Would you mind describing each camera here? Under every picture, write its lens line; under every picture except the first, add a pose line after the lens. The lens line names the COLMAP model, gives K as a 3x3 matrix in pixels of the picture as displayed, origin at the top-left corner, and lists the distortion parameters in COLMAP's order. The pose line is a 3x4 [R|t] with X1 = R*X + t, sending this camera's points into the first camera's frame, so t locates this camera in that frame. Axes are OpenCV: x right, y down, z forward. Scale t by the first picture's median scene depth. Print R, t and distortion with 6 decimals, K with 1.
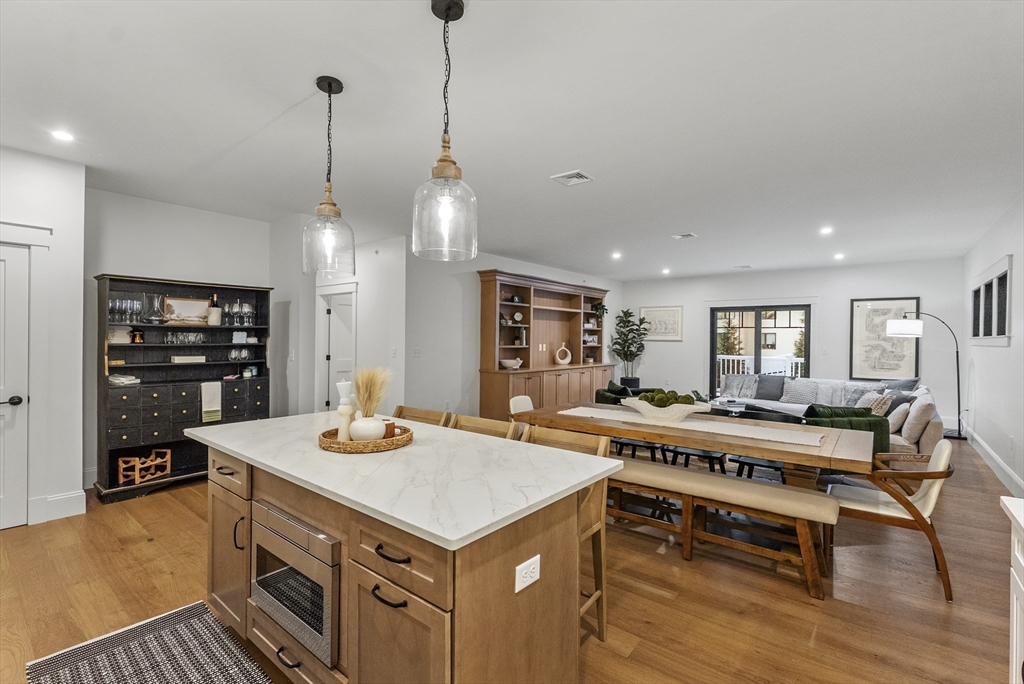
lens RADIAL K [[457.6, 0, 513.4], [0, 457.6, 345.0], [0, 0, 1]] dist [0.001057, 0.000302]
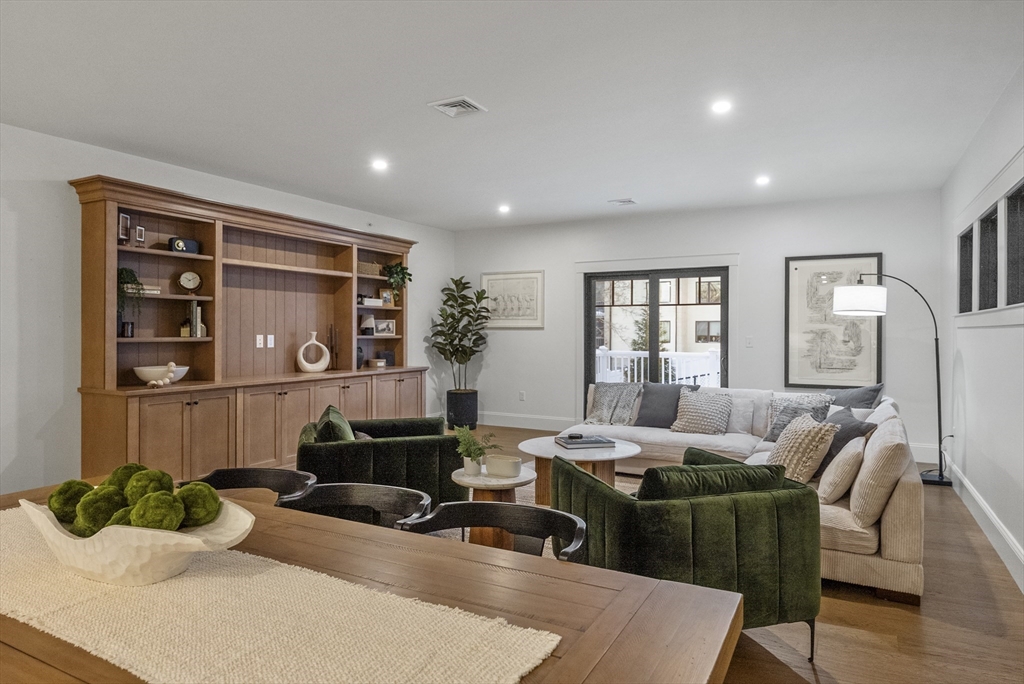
lens RADIAL K [[619.5, 0, 512.0], [0, 619.5, 342.0], [0, 0, 1]] dist [-0.002927, -0.001501]
pose [[0.983411, -0.012035, 0.180991, 0.233014], [0.011643, 0.999927, 0.003229, 0.008221], [-0.181016, -0.001068, 0.983479, 0.257773]]
